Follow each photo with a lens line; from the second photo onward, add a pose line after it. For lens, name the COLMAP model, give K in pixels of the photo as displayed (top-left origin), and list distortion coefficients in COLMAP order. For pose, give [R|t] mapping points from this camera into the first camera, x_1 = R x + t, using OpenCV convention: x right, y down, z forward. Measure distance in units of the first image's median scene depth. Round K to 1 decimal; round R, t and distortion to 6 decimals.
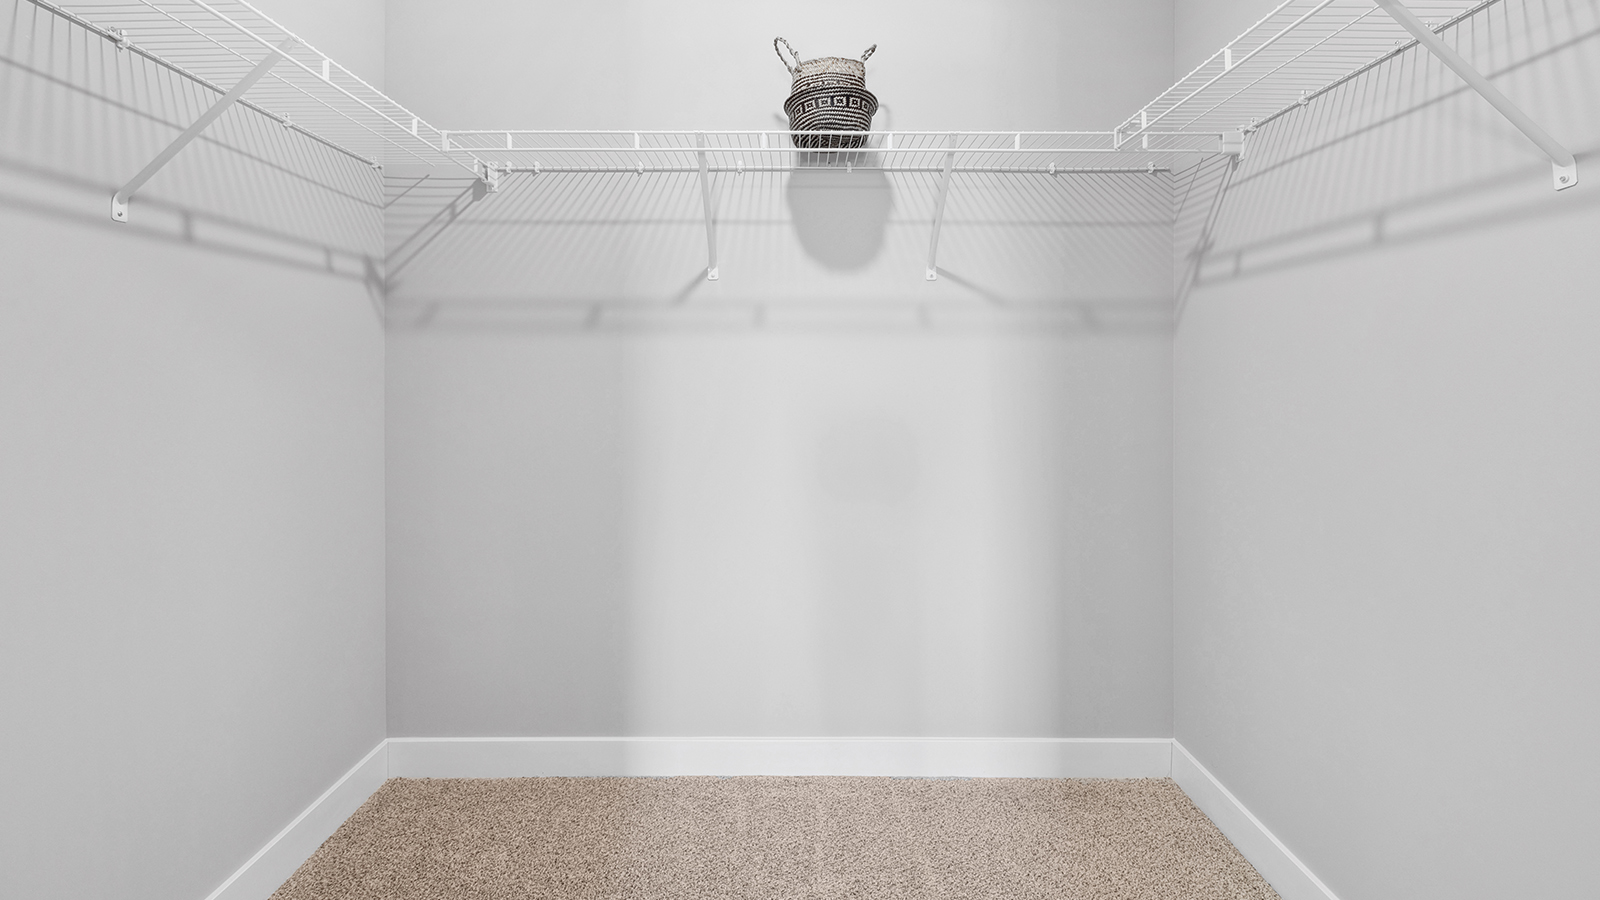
lens RADIAL K [[718.3, 0, 805.6], [0, 718.3, 449.3], [0, 0, 1]] dist [-0.001043, -0.001316]
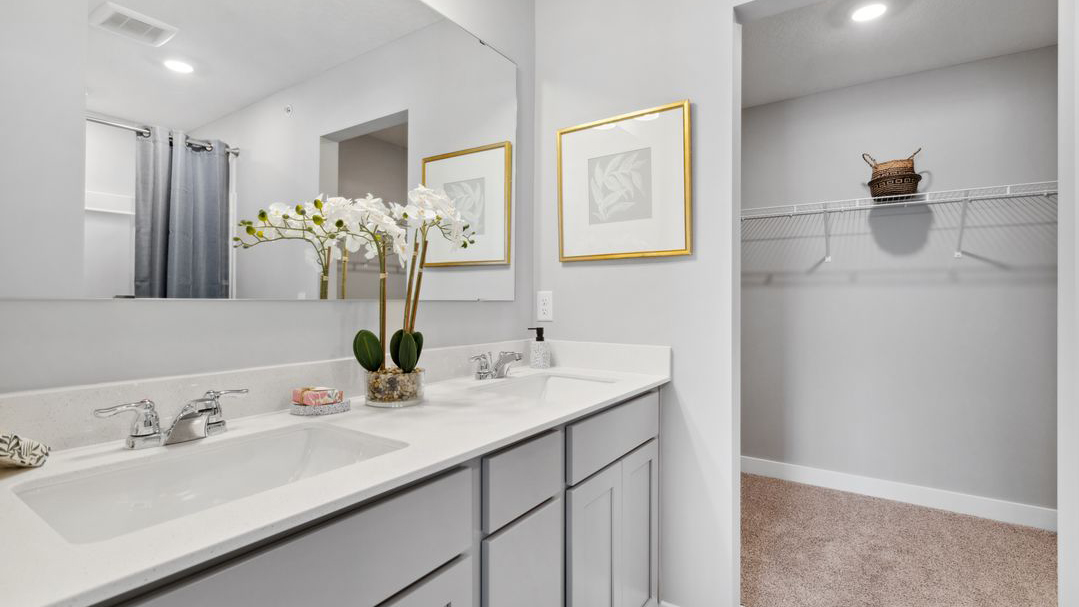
lens RADIAL K [[484.4, 0, 549.1], [0, 484.4, 300.0], [0, 0, 1]] dist [-0.001043, -0.001316]
pose [[0.828590, 0.003069, -0.559848, -0.007828], [-0.075333, 0.991502, -0.106059, 0.097152], [0.554765, 0.130054, 0.821780, -0.657843]]
